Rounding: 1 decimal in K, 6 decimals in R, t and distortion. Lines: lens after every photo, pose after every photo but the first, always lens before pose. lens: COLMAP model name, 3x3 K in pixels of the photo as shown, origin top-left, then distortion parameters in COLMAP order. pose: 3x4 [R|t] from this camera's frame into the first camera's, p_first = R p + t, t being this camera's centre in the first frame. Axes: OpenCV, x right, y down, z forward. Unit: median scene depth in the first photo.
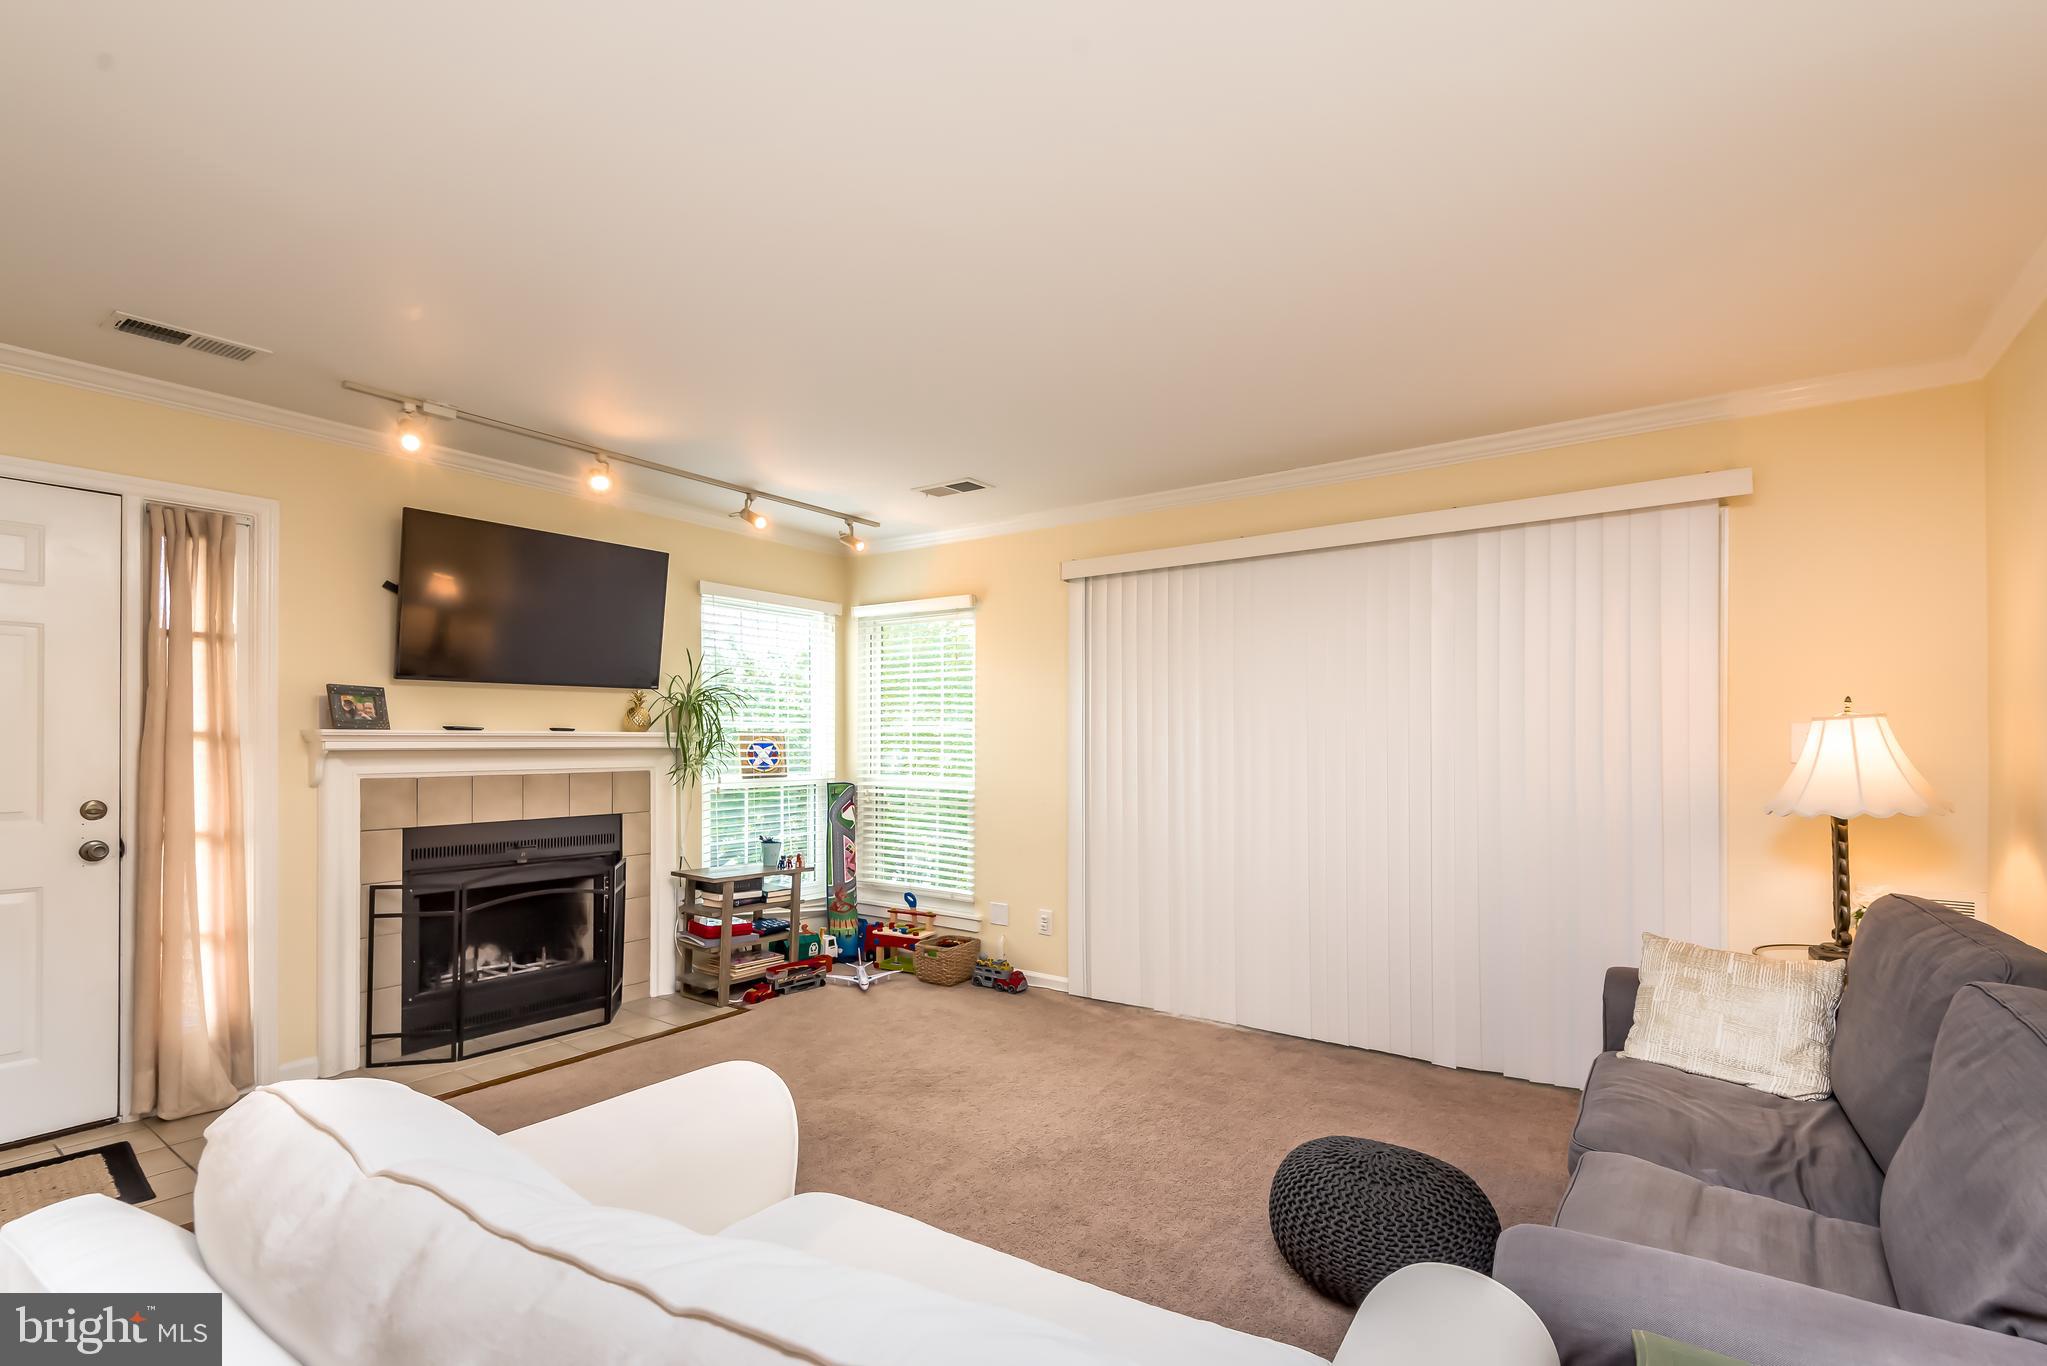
lens RADIAL K [[927.1, 0, 1022.3], [0, 927.1, 739.8], [0, 0, 1]] dist [0.002193, 0.000173]
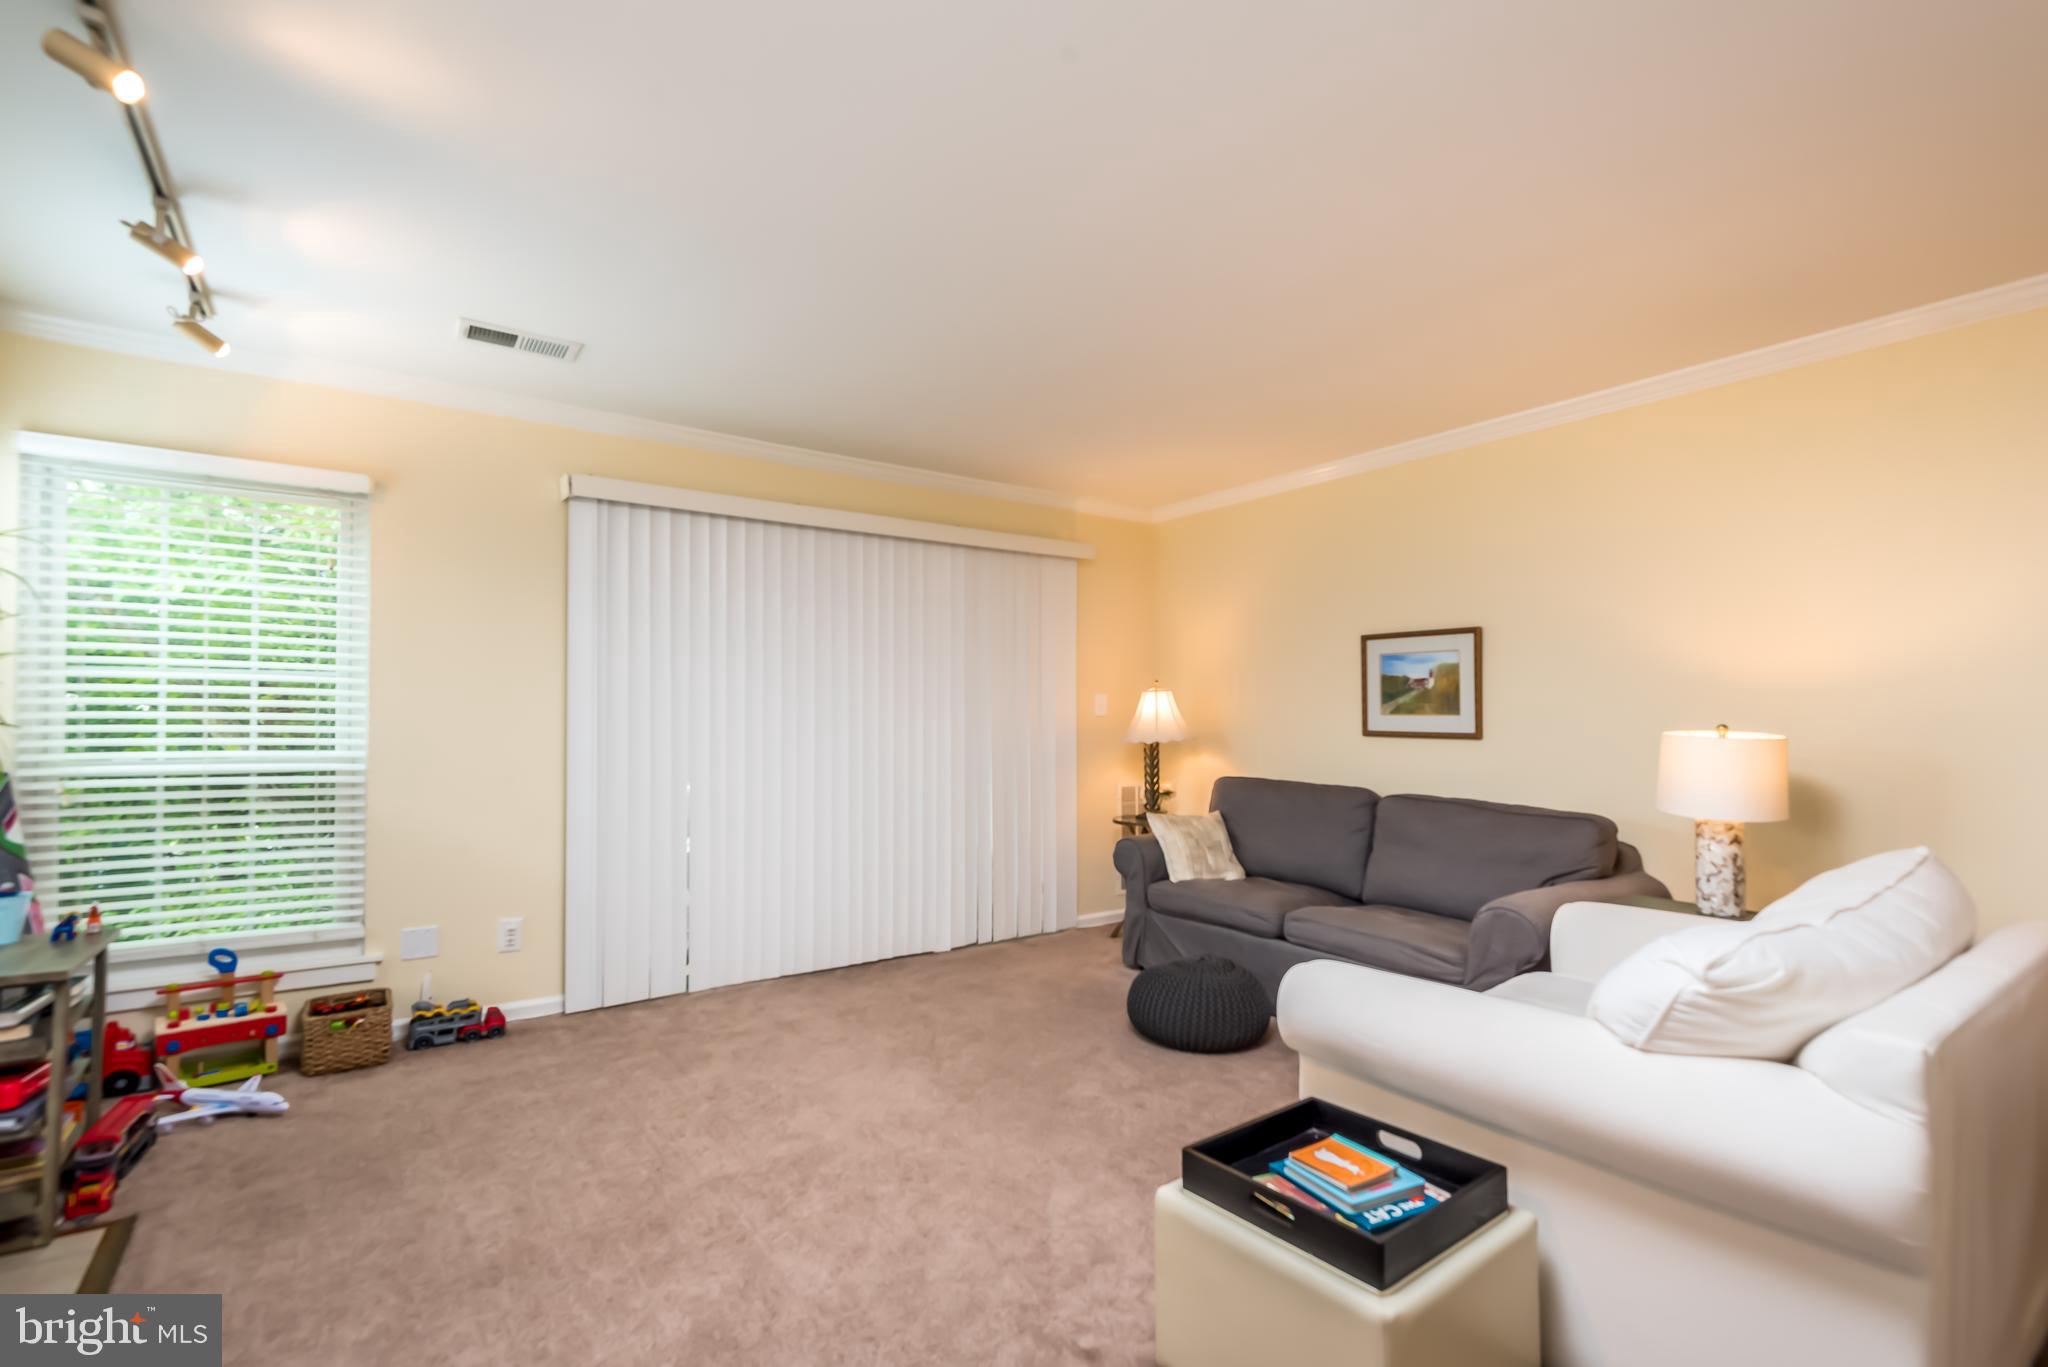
lens RADIAL K [[954.5, 0, 1020.5], [0, 954.5, 721.9], [0, 0, 1]] dist [0.025965, -0.025653]
pose [[0.319825, -0.005559, 0.947460, -0.596174], [-0.005578, 0.999954, 0.007750, 0.013434], [-0.947460, -0.007764, 0.319779, 0.357112]]
